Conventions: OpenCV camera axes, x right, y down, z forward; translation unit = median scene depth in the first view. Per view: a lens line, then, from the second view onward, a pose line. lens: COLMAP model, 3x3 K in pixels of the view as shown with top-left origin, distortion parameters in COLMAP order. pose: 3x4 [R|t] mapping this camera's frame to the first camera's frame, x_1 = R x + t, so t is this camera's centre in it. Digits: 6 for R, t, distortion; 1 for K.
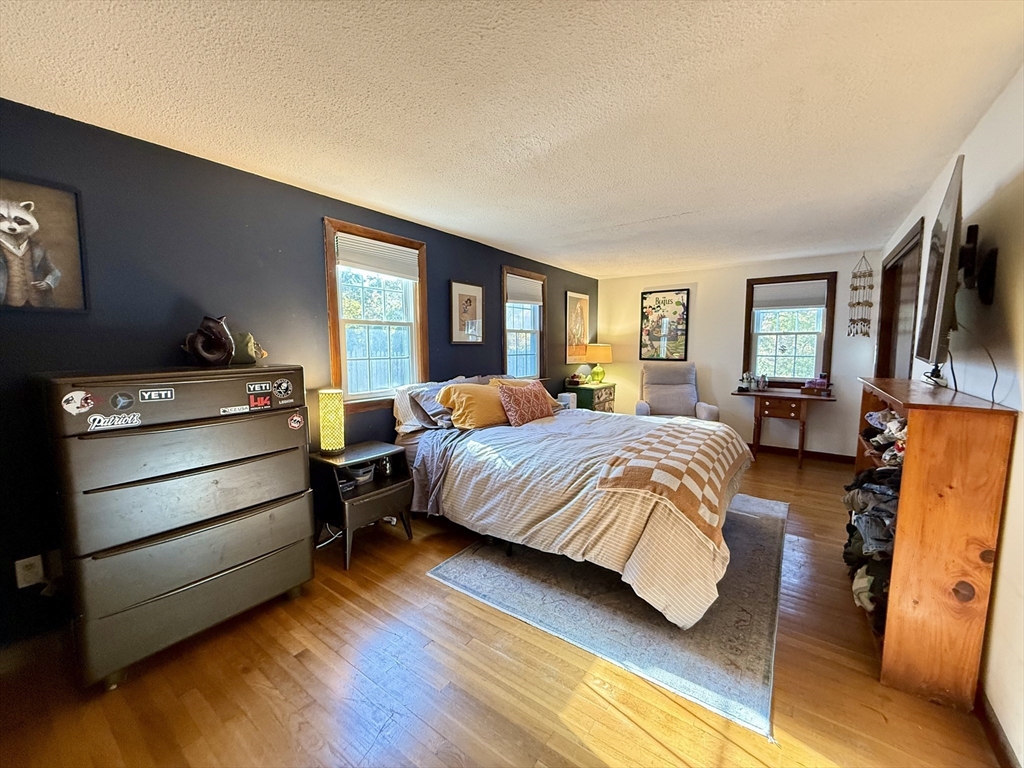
lens RADIAL K [[408.7, 0, 509.4], [0, 408.7, 384.6], [0, 0, 1]] dist [0.000955, -0.000133]
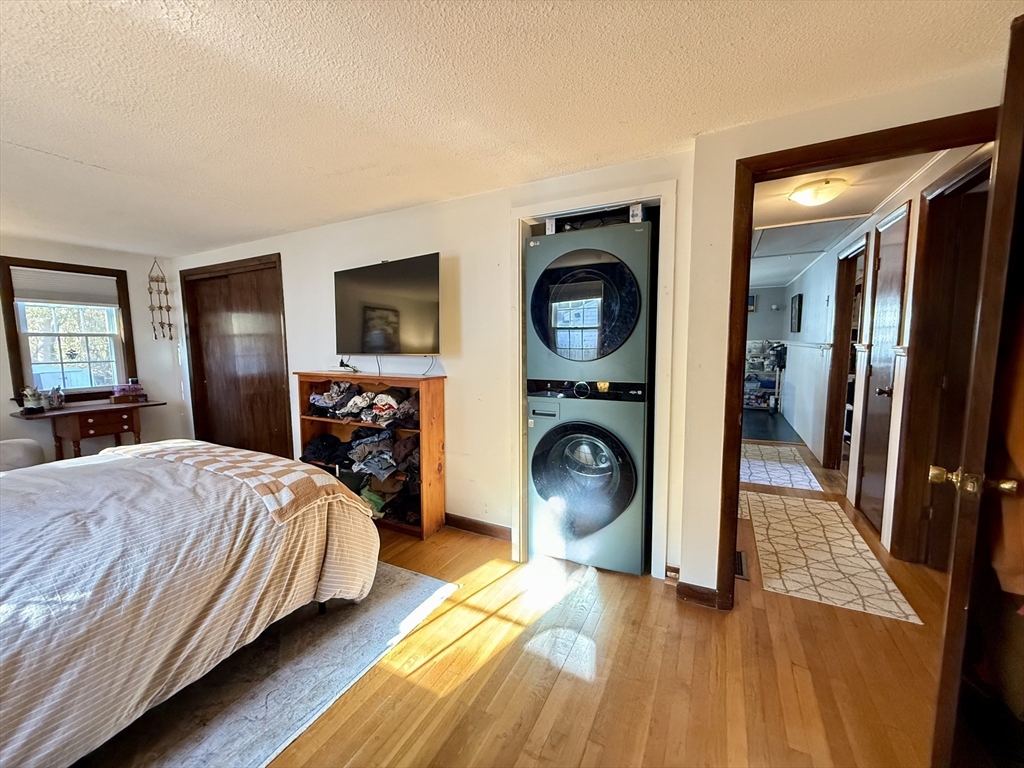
lens RADIAL K [[408.7, 0, 509.3], [0, 408.7, 384.3], [0, 0, 1]] dist [0.000955, -0.000133]
pose [[-0.145090, -0.095887, 0.984761, -0.485250], [0.105144, 0.988163, 0.111709, -0.049374], [-0.983816, 0.119749, -0.133290, 0.487347]]
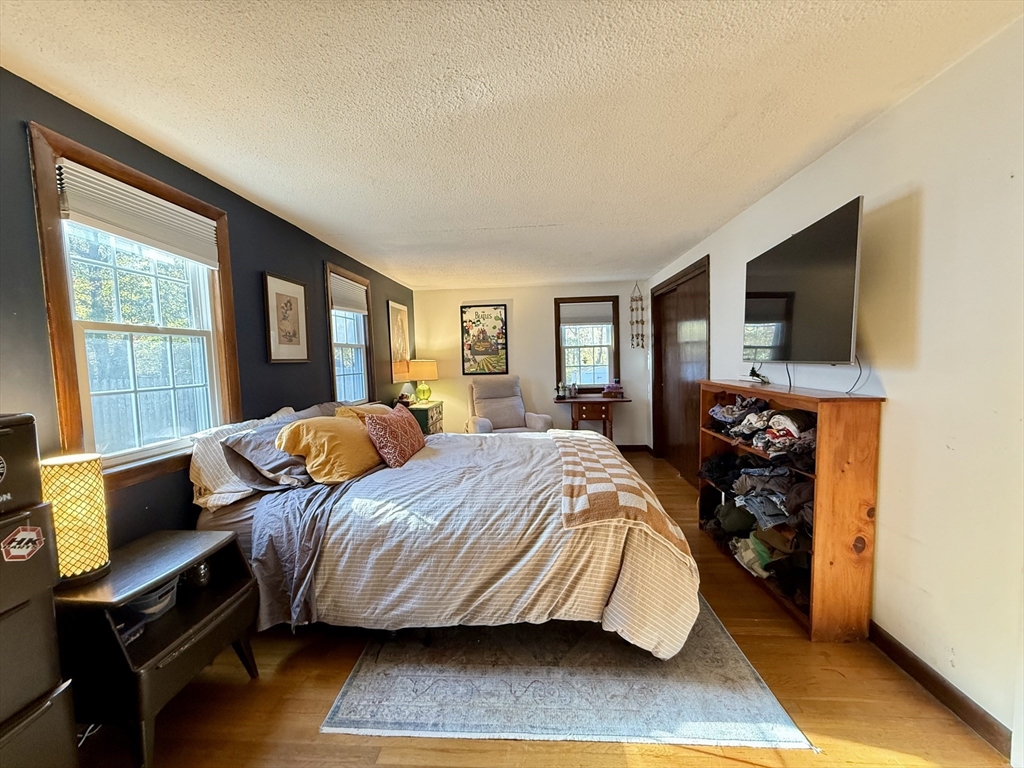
lens RADIAL K [[408.7, 0, 509.5], [0, 408.7, 384.4], [0, 0, 1]] dist [0.000955, -0.000133]
pose [[0.844383, -0.056004, 0.532805, -0.237945], [0.078334, 0.996739, -0.019374, -0.023332], [-0.529983, 0.058096, 0.846016, 0.265424]]
